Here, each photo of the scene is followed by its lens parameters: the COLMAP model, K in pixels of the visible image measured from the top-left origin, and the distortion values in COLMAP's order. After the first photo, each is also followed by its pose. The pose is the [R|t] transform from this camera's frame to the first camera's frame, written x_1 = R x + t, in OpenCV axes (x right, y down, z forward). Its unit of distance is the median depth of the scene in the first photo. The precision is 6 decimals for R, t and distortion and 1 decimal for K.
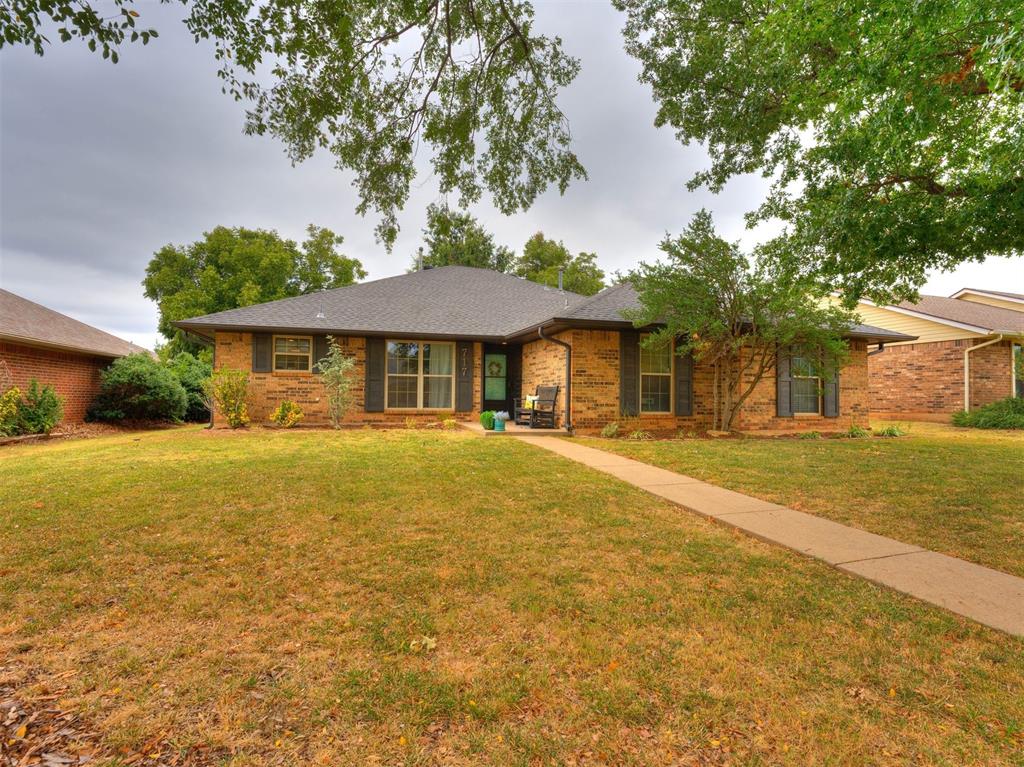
lens RADIAL K [[520.4, 0, 516.5], [0, 520.4, 384.7], [0, 0, 1]] dist [-0.015950, 0.000006]
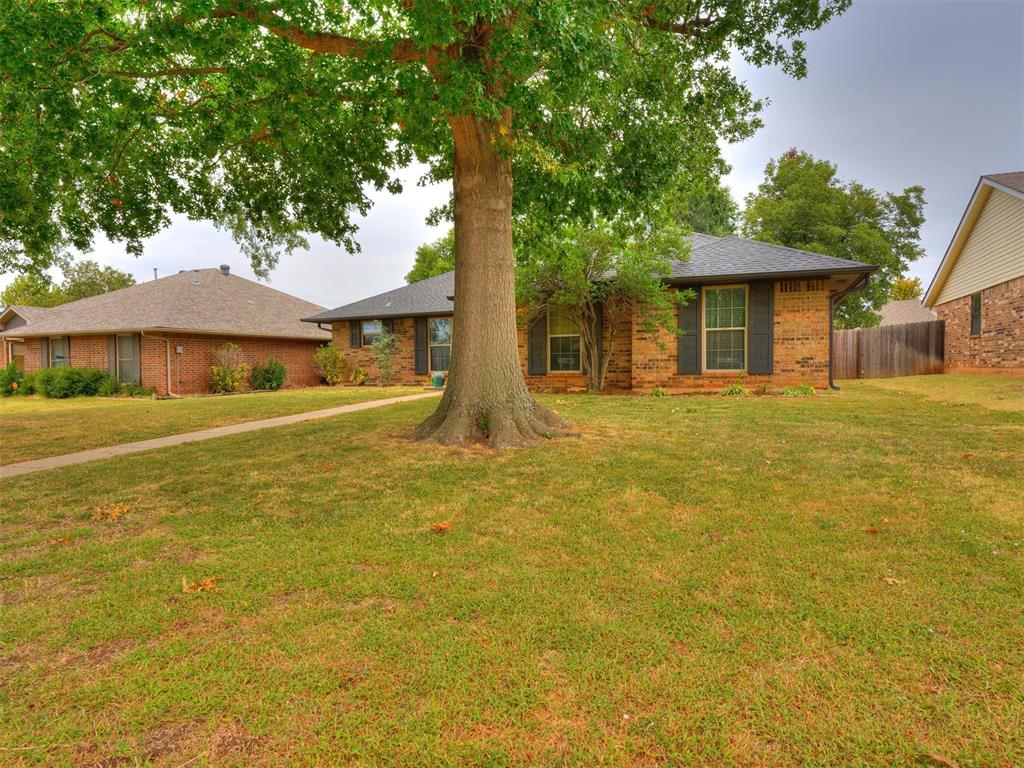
lens RADIAL K [[612.2, 0, 512.9], [0, 612.2, 388.4], [0, 0, 1]] dist [0.000962, -0.001951]
pose [[0.767353, 0.002701, -0.641220, 0.946440], [0.039674, 0.997875, 0.051682, 0.018207], [0.639997, -0.065098, 0.765615, -0.041233]]
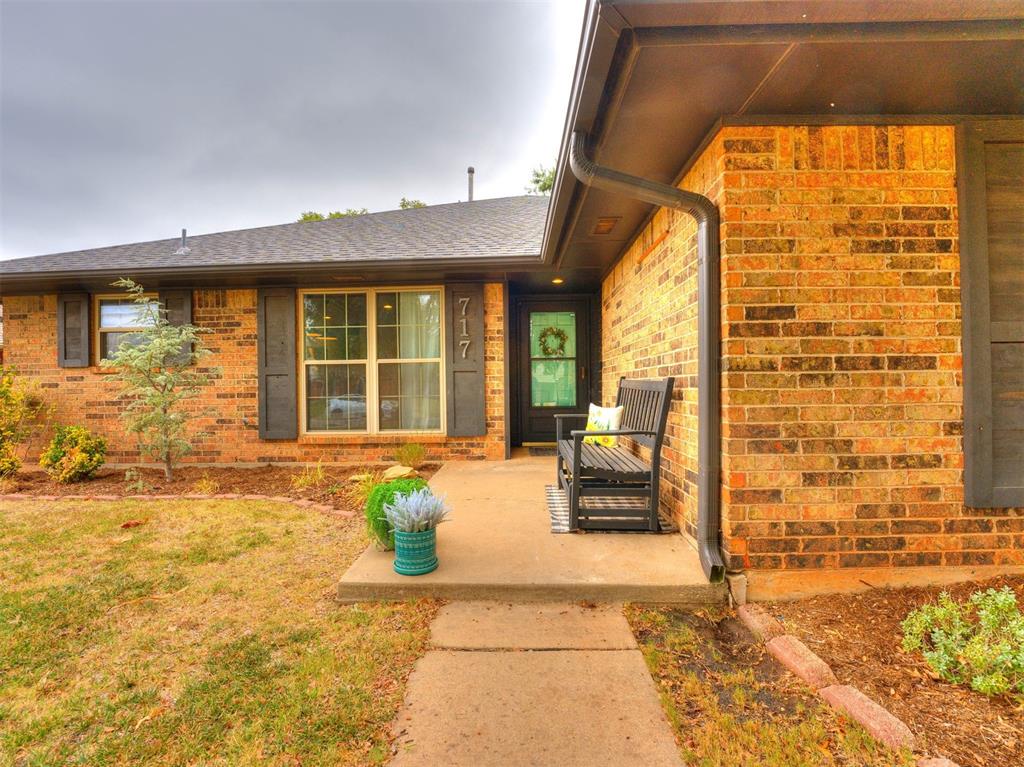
lens RADIAL K [[471.7, 0, 506.1], [0, 471.7, 385.7], [0, 0, 1]] dist [-0.026933, 0.001319]
pose [[0.944291, -0.022435, -0.328345, 0.074298], [0.032528, 0.999151, 0.025279, -0.002817], [0.327499, -0.034551, 0.944220, 0.696751]]
